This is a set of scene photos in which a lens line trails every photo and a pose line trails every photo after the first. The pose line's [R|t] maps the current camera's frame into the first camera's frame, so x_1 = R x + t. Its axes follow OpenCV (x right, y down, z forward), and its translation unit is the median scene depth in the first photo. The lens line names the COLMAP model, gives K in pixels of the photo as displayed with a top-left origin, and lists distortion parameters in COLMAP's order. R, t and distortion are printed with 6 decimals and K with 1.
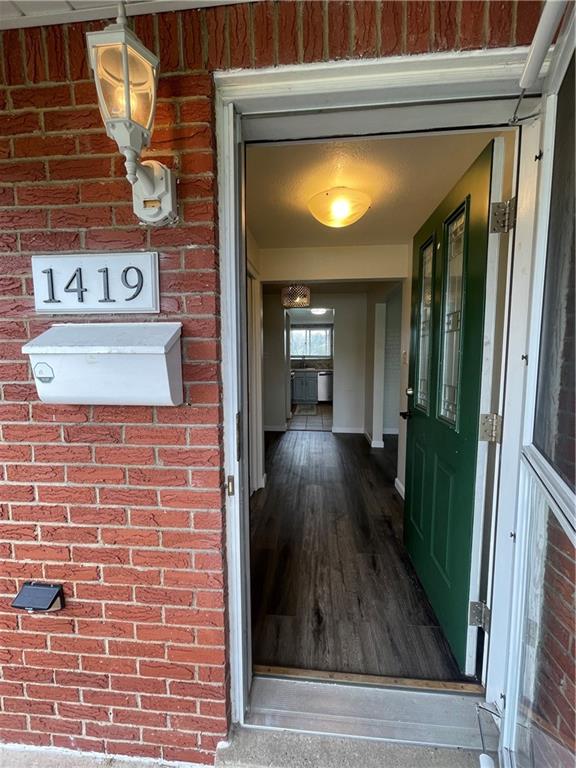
lens RADIAL K [[310.2, 0, 288.6], [0, 310.2, 383.7], [0, 0, 1]] dist [-0.003514, 0.000078]
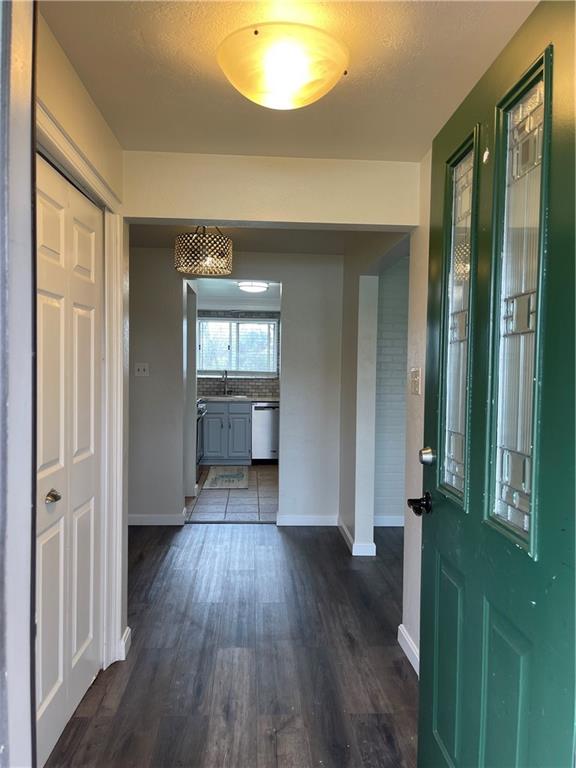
lens RADIAL K [[559.6, 0, 289.4], [0, 559.6, 384.2], [0, 0, 1]] dist [0.024056, -0.005104]
pose [[0.989593, 0.014501, 0.143161, 0.038108], [-0.005884, 0.998155, -0.060433, -0.022961], [-0.143774, 0.058961, 0.987853, 0.119618]]
